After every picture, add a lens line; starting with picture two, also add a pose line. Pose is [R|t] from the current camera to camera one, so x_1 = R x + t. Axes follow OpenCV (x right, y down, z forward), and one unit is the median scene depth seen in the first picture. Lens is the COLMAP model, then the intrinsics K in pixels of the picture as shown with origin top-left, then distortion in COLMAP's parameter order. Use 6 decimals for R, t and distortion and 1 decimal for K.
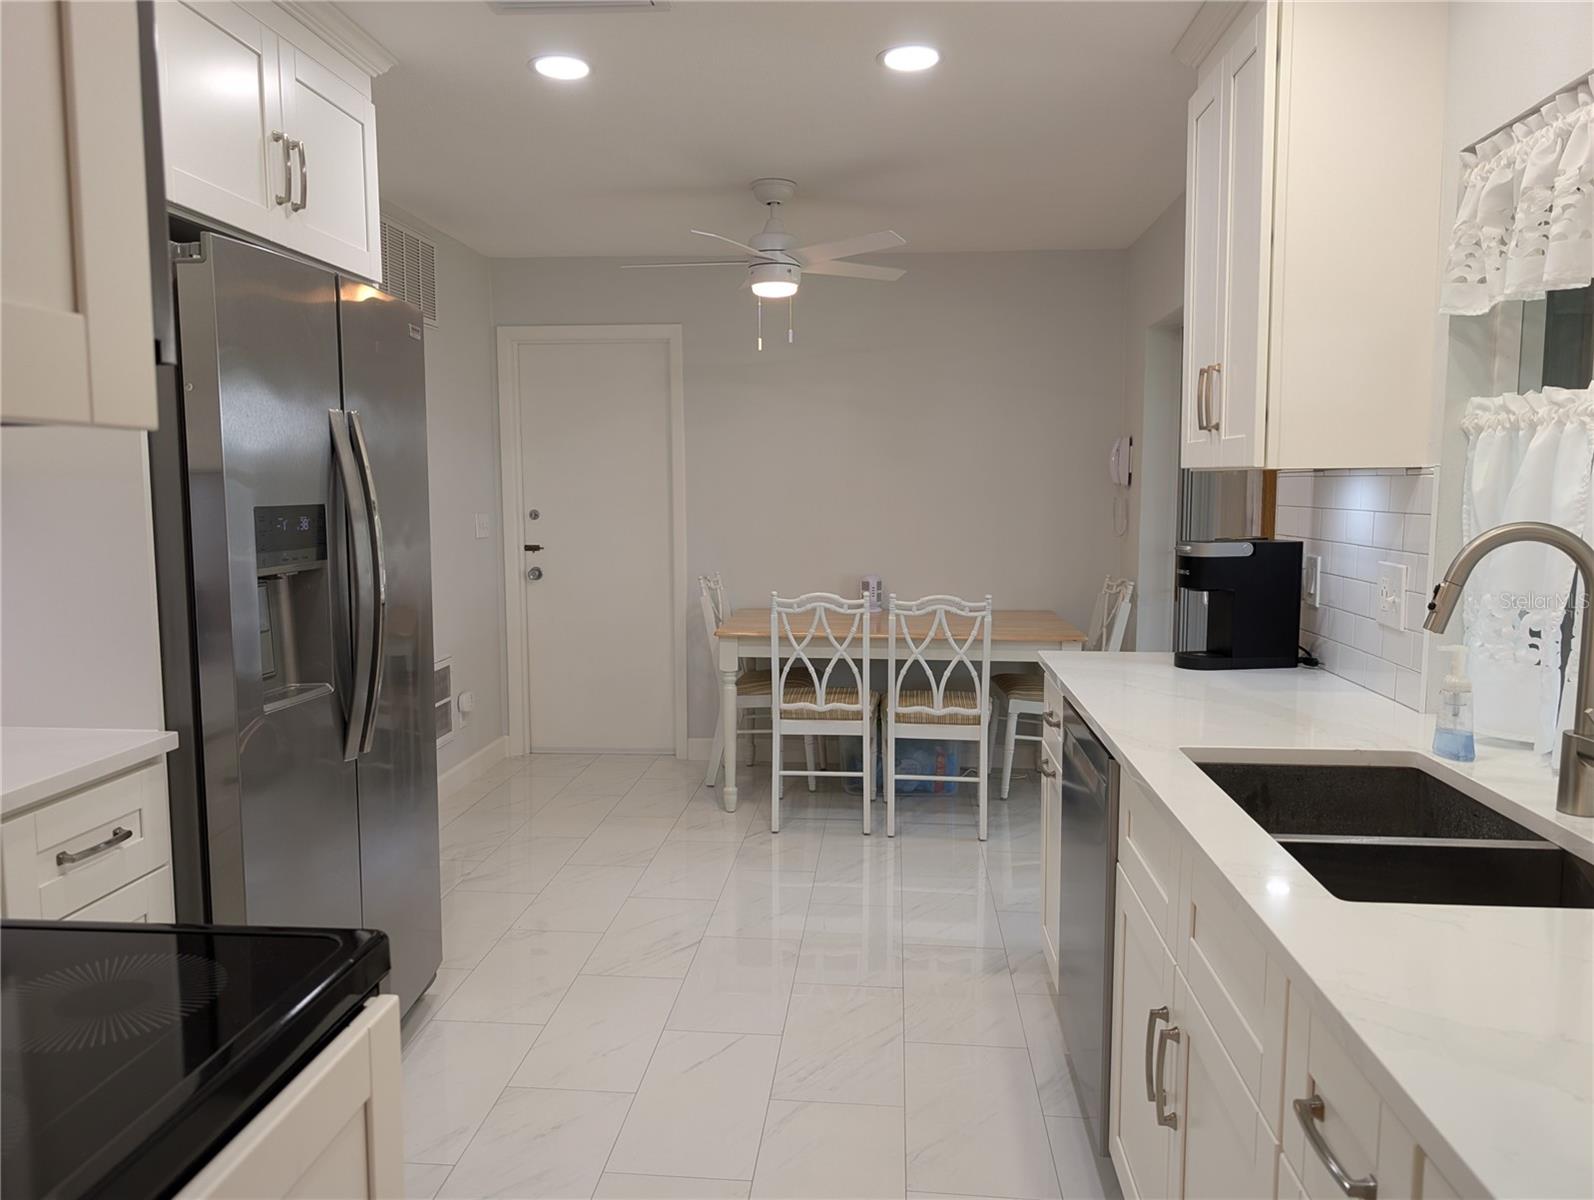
lens RADIAL K [[1154.9, 0, 797.0], [0, 1154.9, 600.0], [0, 0, 1]] dist [0.102178, -0.000200]
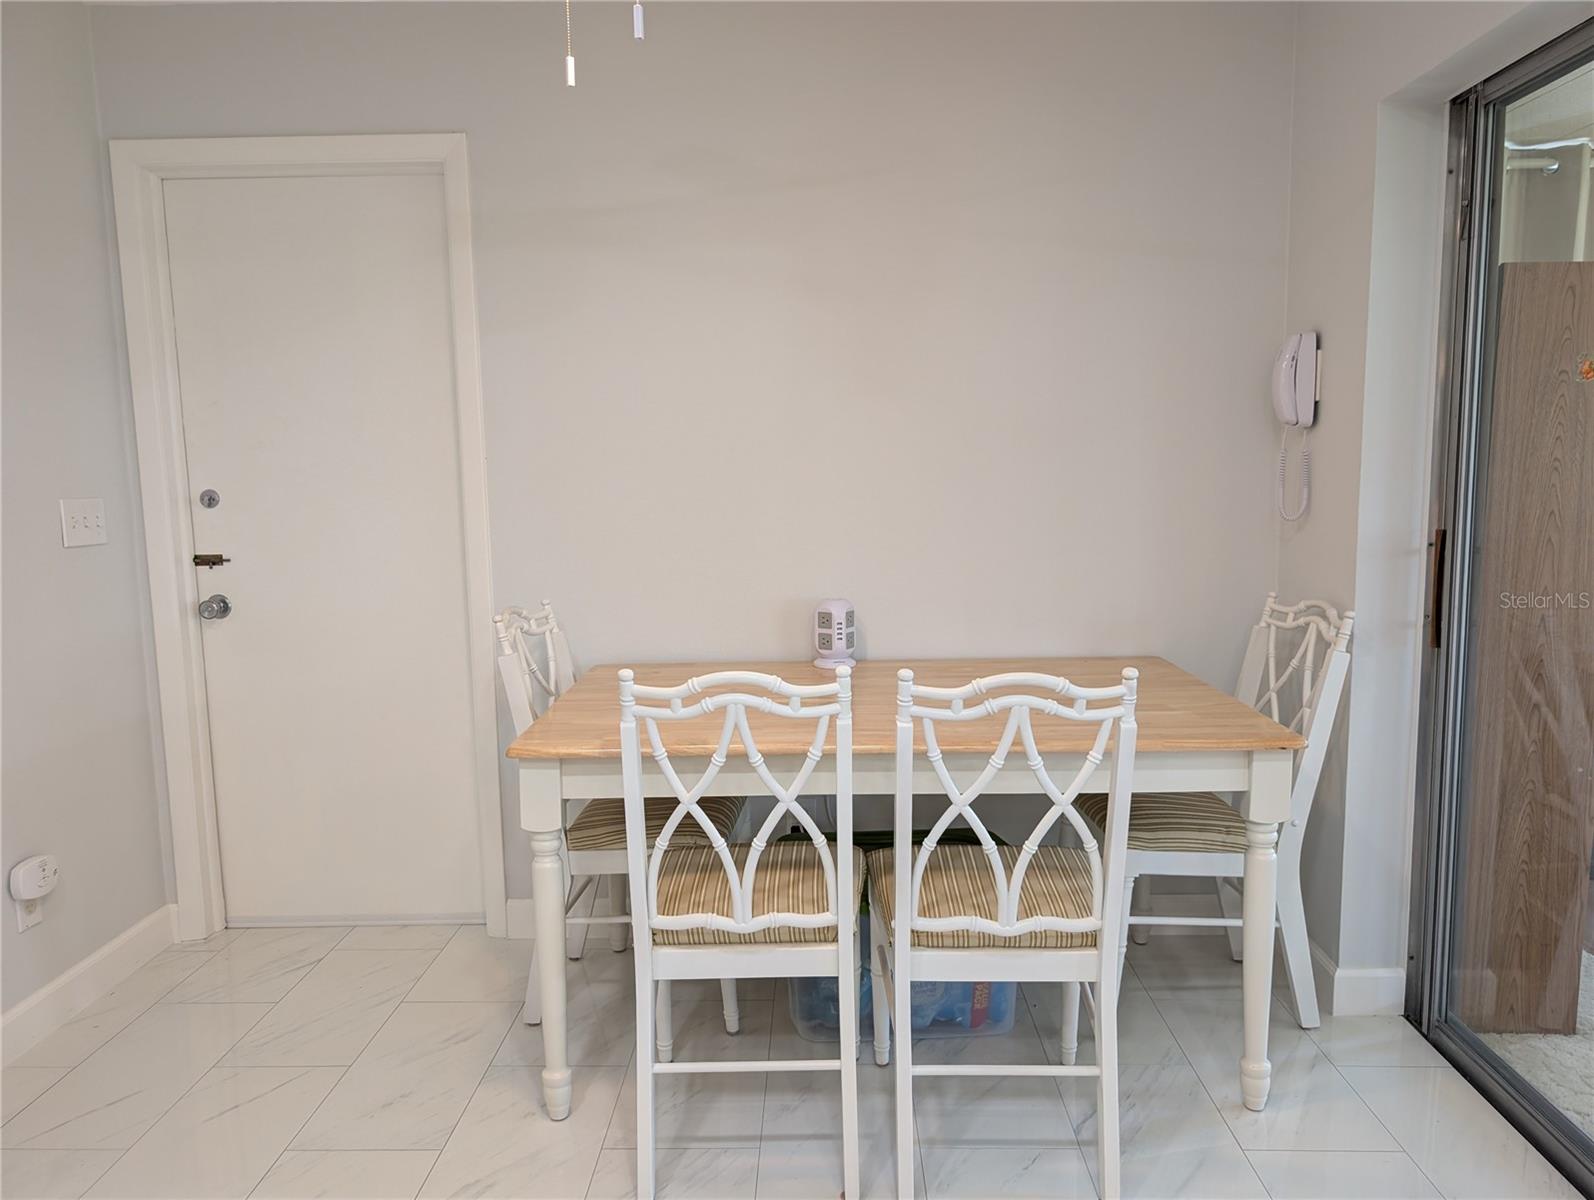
lens RADIAL K [[1110.3, 0, 797.0], [0, 1110.3, 600.0], [0, 0, 1]] dist [0.007444, 0.000429]
pose [[0.997875, -0.023270, 0.060864, 0.017964], [0.021858, 0.999479, 0.023764, -0.040094], [-0.061385, -0.022383, 0.997863, 0.571586]]
